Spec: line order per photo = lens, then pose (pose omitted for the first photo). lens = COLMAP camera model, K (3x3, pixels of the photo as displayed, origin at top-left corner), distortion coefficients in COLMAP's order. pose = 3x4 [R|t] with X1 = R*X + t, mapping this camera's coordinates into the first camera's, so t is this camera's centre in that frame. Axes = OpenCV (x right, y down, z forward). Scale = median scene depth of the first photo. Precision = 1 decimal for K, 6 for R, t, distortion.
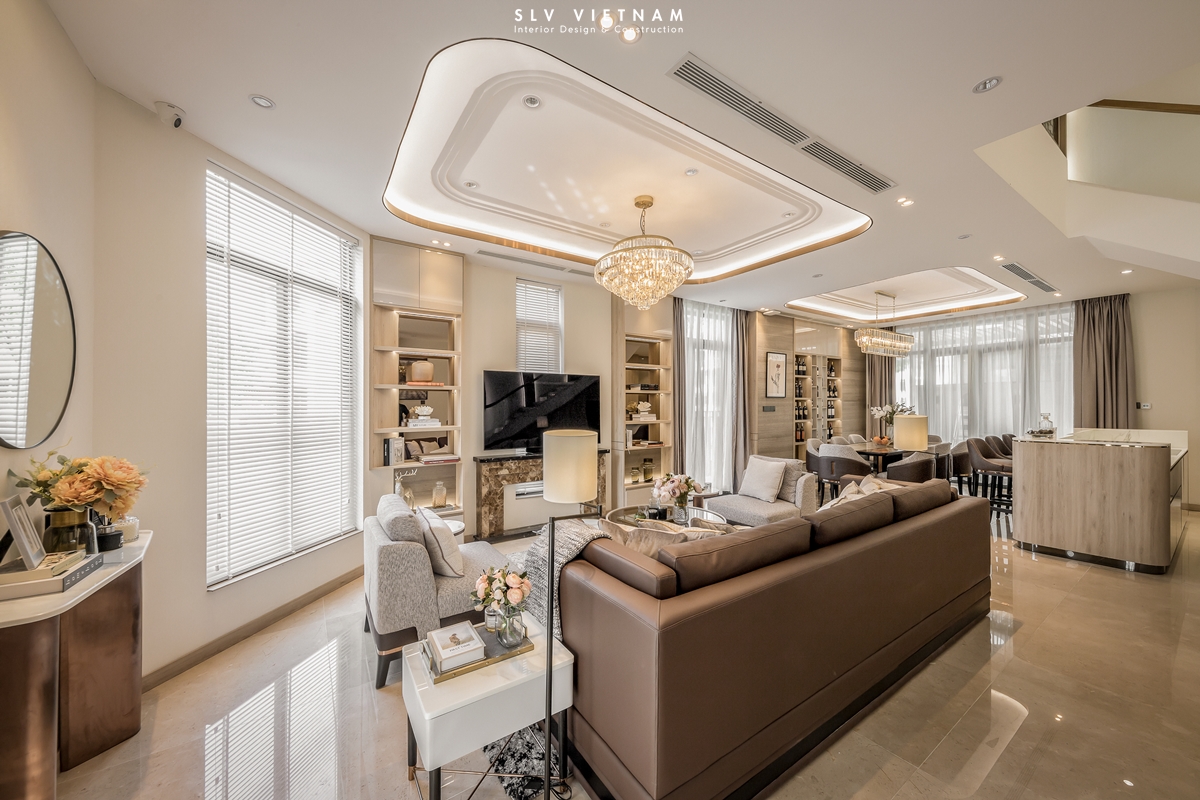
lens RADIAL K [[431.5, 0, 598.7], [0, 431.5, 409.8], [0, 0, 1]] dist [0.000313, -0.000023]
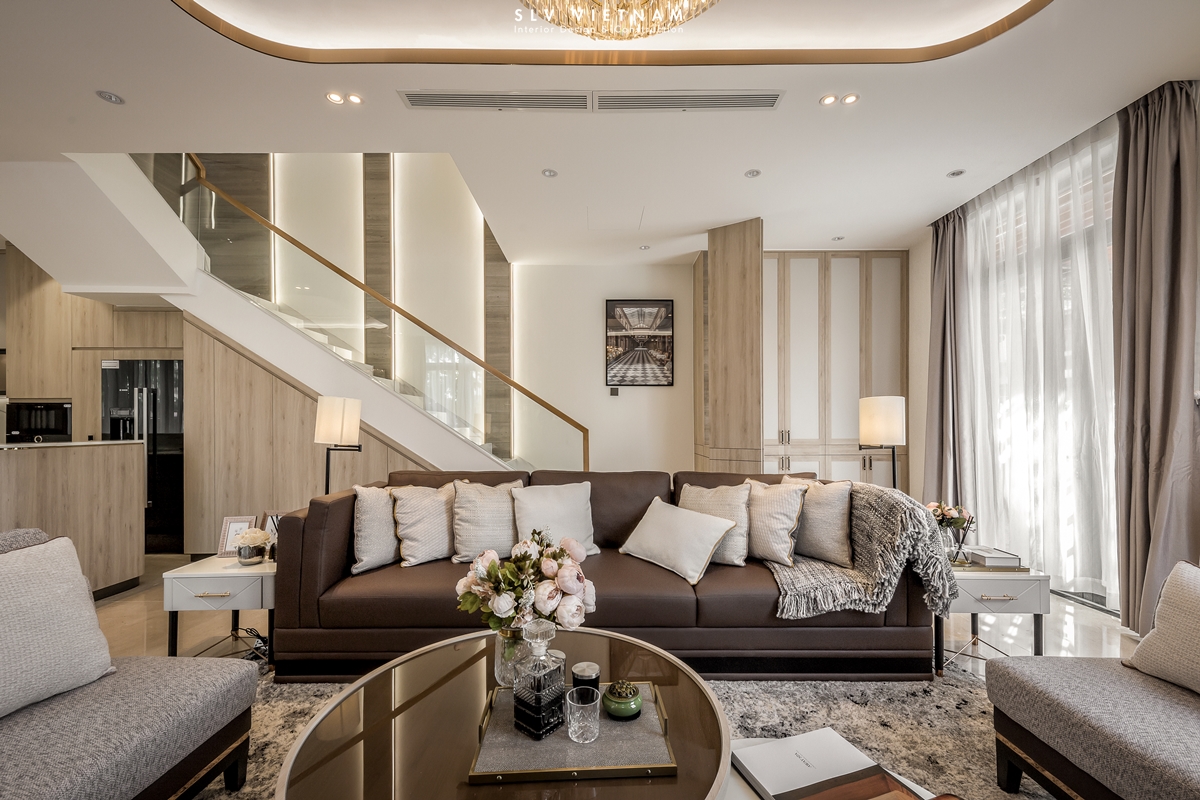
lens RADIAL K [[476.2, 0, 604.7], [0, 476.2, 423.5], [0, 0, 1]] dist [0.014916, -0.000052]
pose [[-0.825357, 0.006585, 0.564573, -0.059850], [0.011414, 0.999922, 0.005024, 0.032047], [-0.564496, 0.010591, -0.825368, 0.813804]]
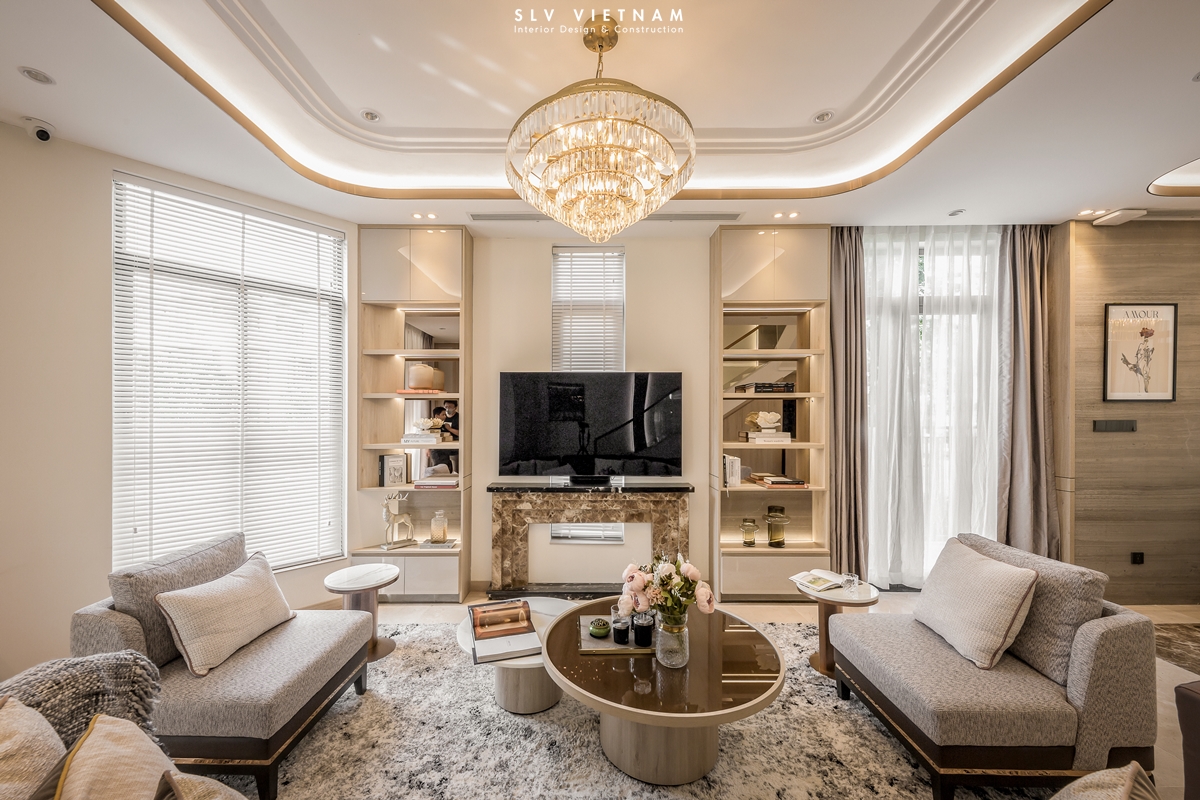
lens RADIAL K [[445.9, 0, 598.3], [0, 445.9, 417.7], [0, 0, 1]] dist [0.015110, -0.006200]
pose [[0.820804, 0.004442, -0.571192, 0.267146], [-0.007059, 0.999972, -0.002368, -0.007665], [0.571166, 0.005976, 0.820813, 0.351954]]
